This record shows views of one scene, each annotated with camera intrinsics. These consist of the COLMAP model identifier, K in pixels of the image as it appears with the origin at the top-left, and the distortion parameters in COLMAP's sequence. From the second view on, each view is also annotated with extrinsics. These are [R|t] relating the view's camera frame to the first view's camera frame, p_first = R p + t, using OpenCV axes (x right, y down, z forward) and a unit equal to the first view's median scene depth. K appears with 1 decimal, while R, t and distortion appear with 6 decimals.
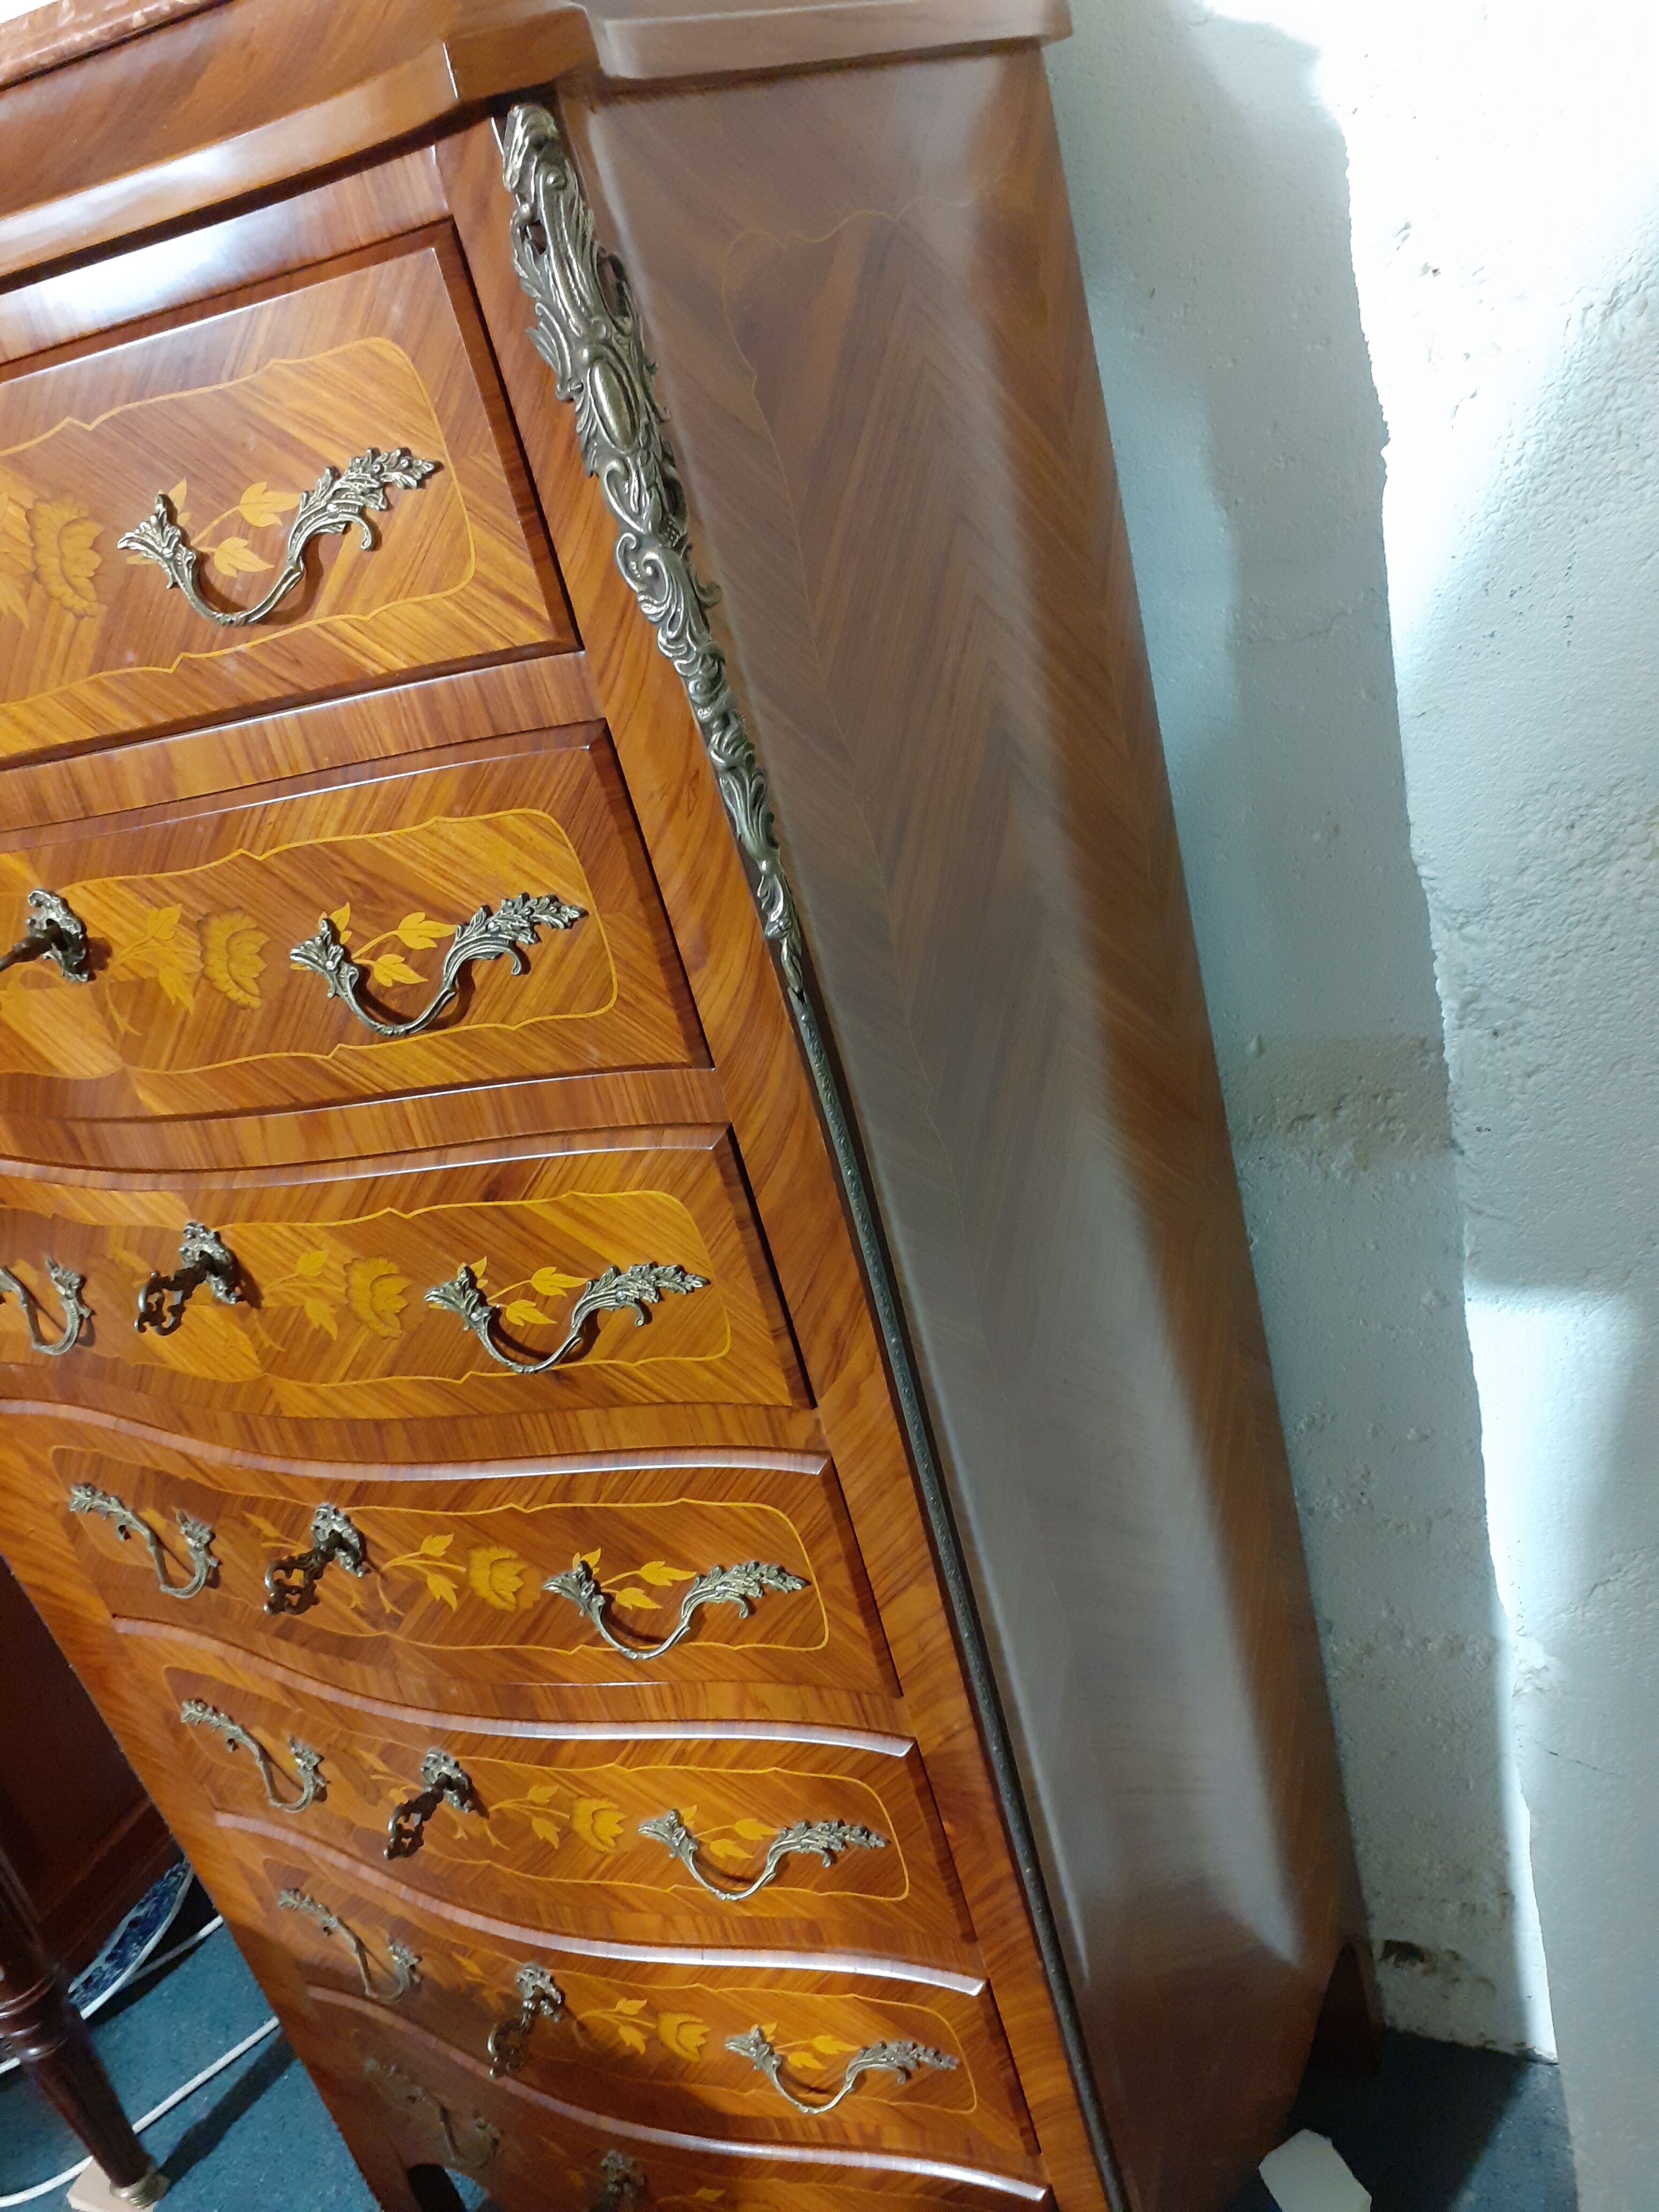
lens RADIAL K [[1897.9, 0, 902.8], [0, 1897.9, 1107.3], [0, 0, 1]] dist [-0.062381, 0.003237]
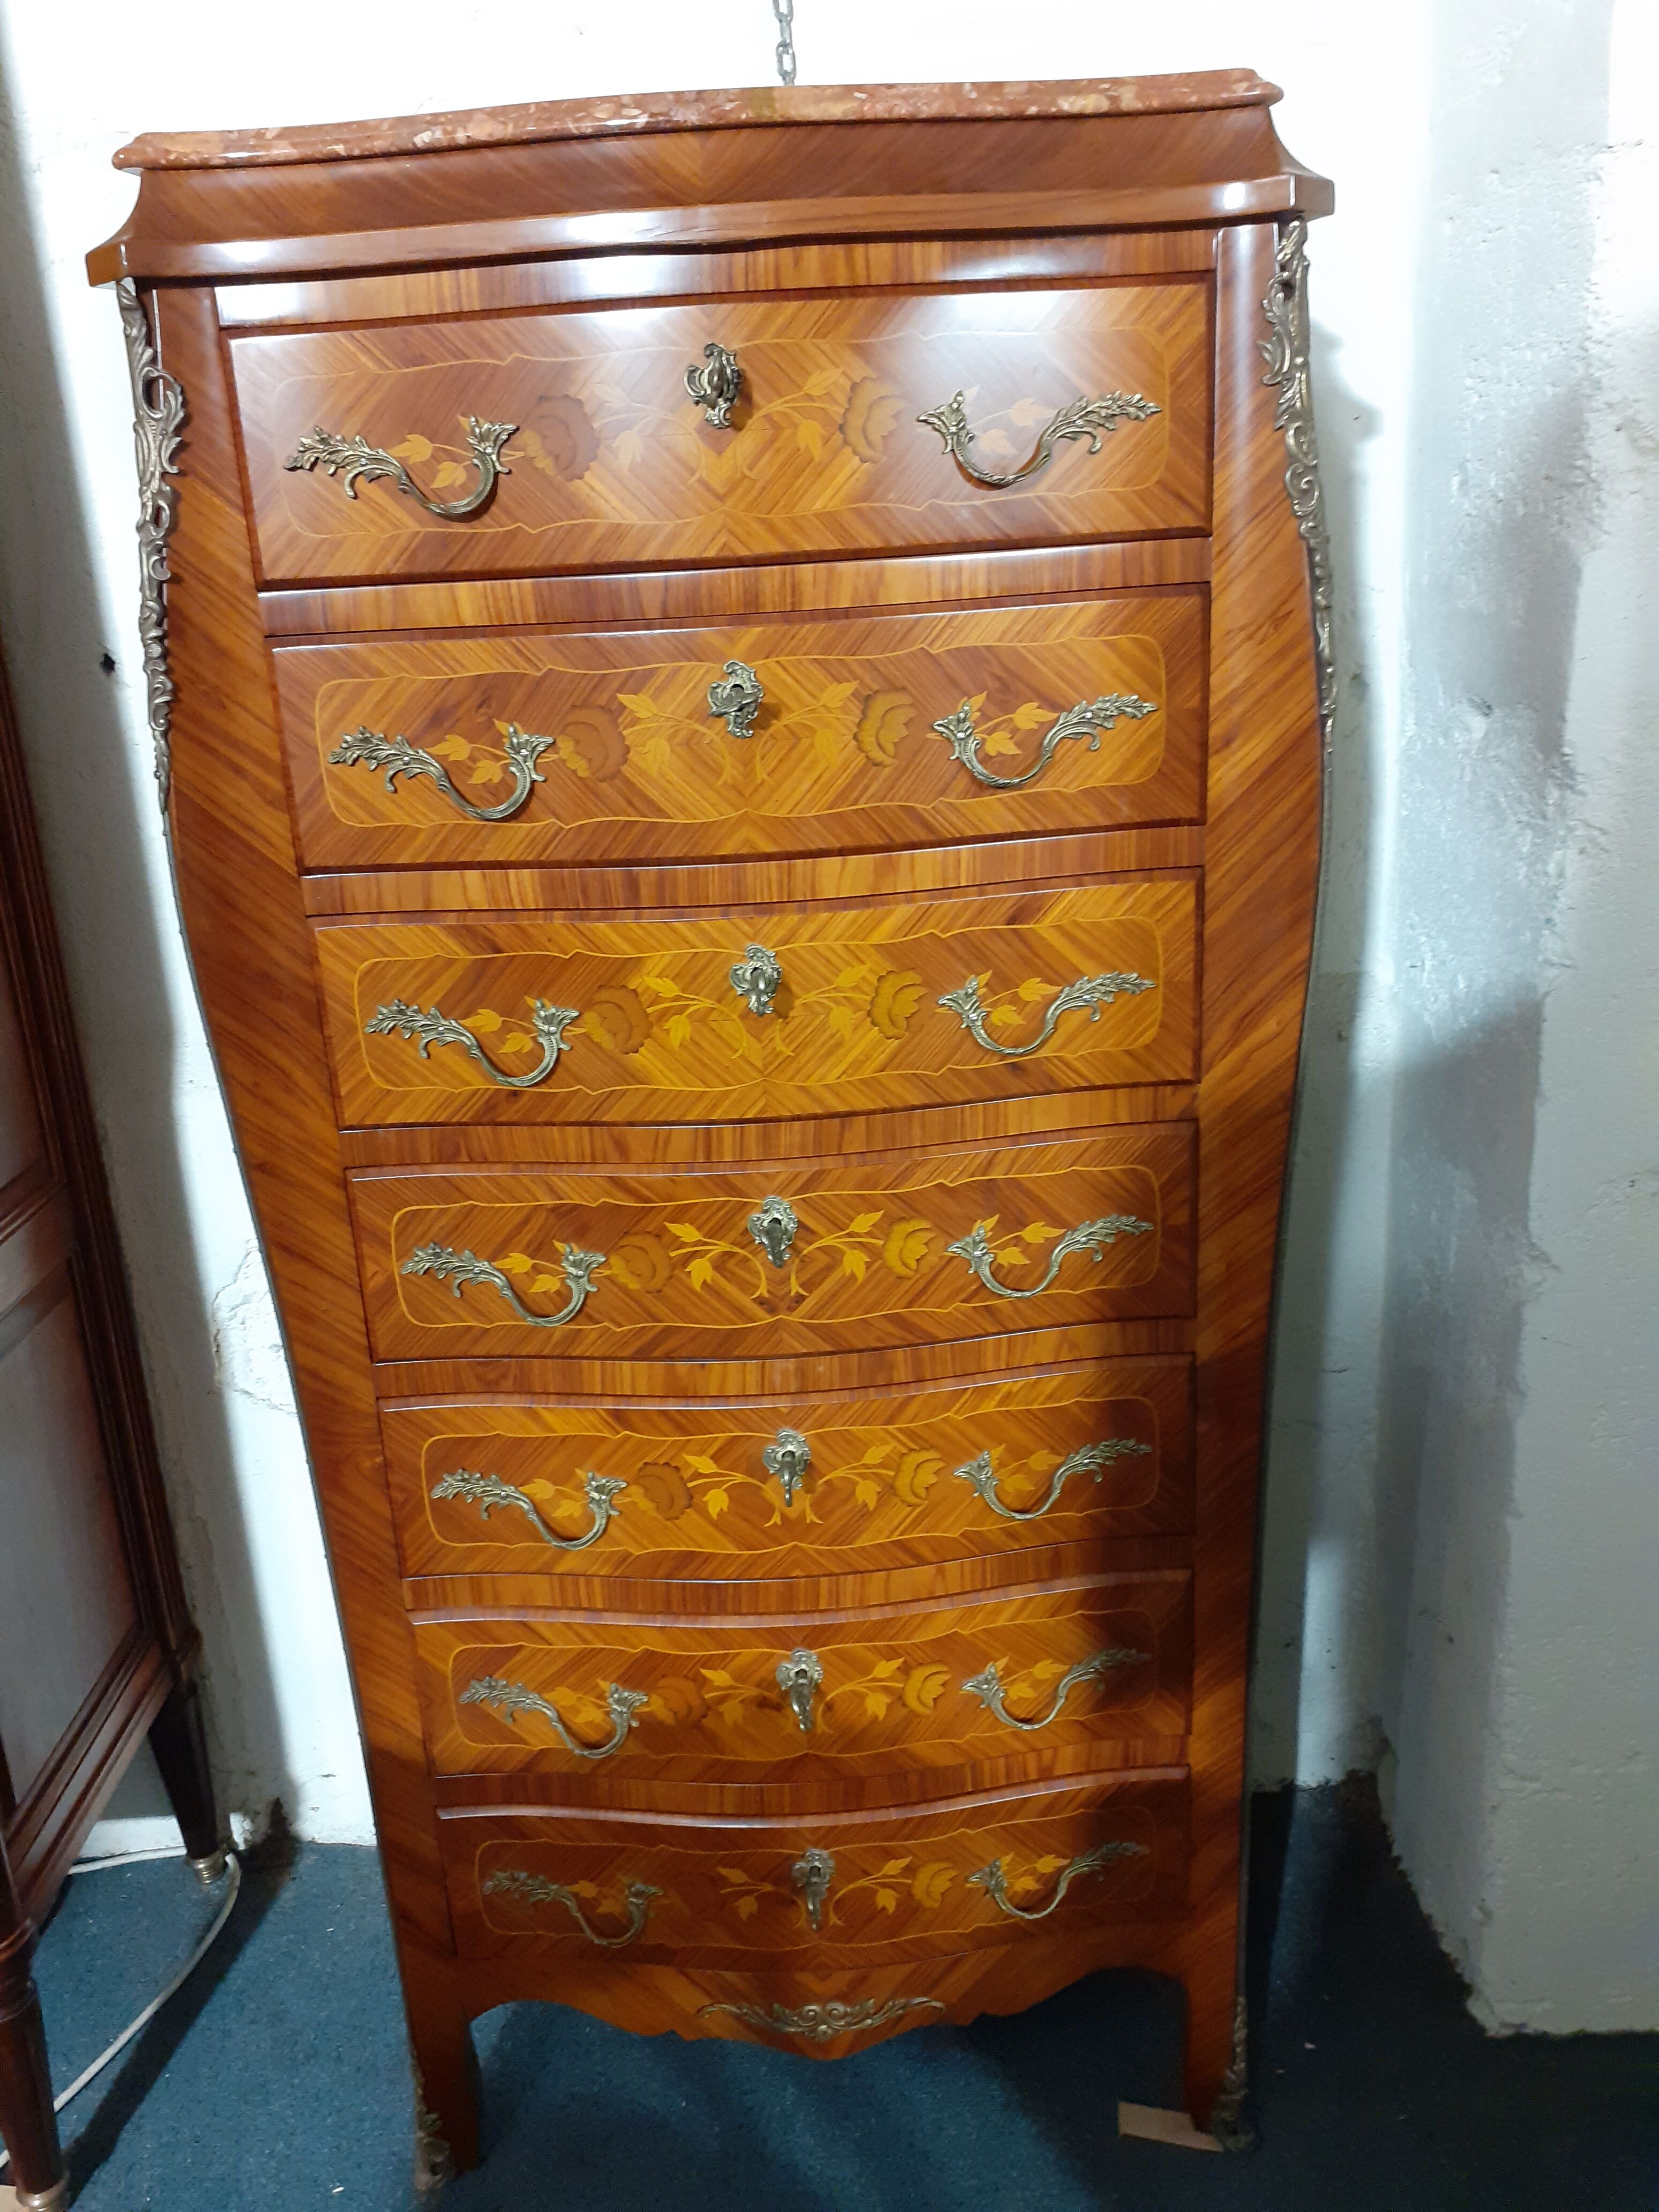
lens RADIAL K [[1777.0, 0, 824.4], [0, 1777.0, 1105.6], [0, 0, 1]] dist [0.004595, -0.001525]
pose [[0.908087, 0.047735, 0.416051, -0.892529], [0.023141, 0.986245, -0.163664, 0.398555], [-0.418141, 0.158249, 0.894492, -0.122252]]
